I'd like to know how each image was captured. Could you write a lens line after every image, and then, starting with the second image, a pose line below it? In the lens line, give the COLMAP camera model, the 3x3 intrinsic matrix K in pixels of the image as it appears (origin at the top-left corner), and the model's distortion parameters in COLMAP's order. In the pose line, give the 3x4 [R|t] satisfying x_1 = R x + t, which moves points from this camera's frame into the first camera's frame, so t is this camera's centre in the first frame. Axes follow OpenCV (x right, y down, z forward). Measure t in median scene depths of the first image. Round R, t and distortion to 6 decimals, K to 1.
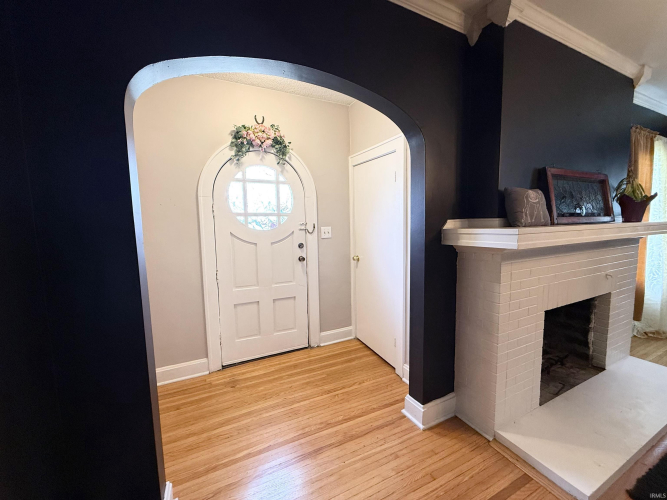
lens RADIAL K [[265.3, 0, 330.6], [0, 265.3, 249.3], [0, 0, 1]] dist [-0.000730, 0.000469]
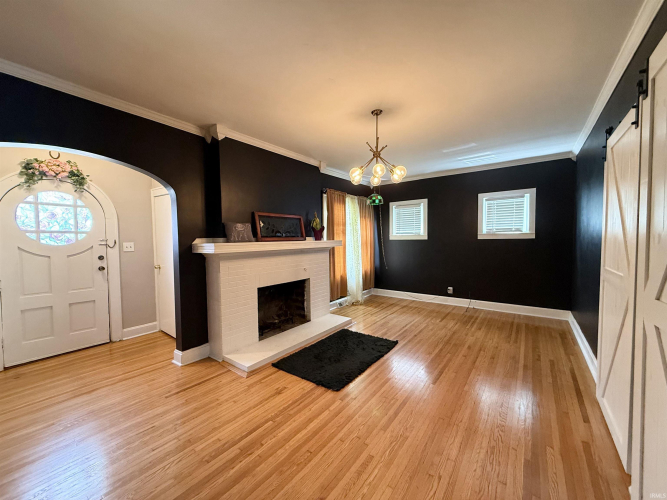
lens RADIAL K [[265.3, 0, 330.6], [0, 265.3, 249.3], [0, 0, 1]] dist [-0.000730, 0.000469]
pose [[0.886188, -0.007944, 0.463258, 0.285102], [0.037318, 0.997828, -0.054278, 0.058324], [-0.461821, 0.065388, 0.884560, -0.630772]]
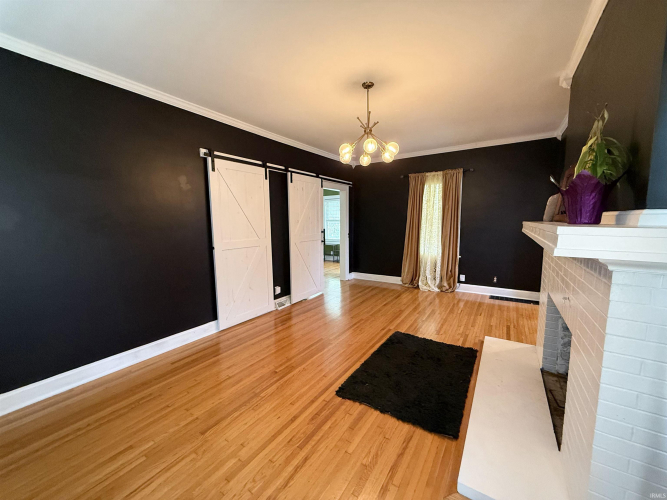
lens RADIAL K [[265.3, 0, 330.6], [0, 265.3, 249.3], [0, 0, 1]] dist [-0.000730, 0.000469]
pose [[-0.855184, 0.083801, -0.511506, 1.611264], [-0.025590, 0.978814, 0.203145, -0.130981], [0.517693, 0.186816, -0.834922, 1.036082]]
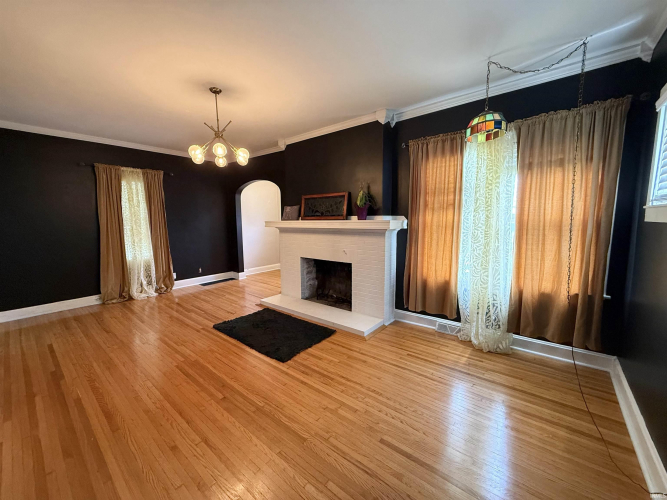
lens RADIAL K [[265.3, 0, 330.6], [0, 265.3, 249.3], [0, 0, 1]] dist [-0.000730, 0.000469]
pose [[0.423009, 0.119652, -0.898191, 2.129442], [-0.087384, 0.992010, 0.090996, -0.050643], [0.901902, 0.039995, 0.430085, 0.157799]]
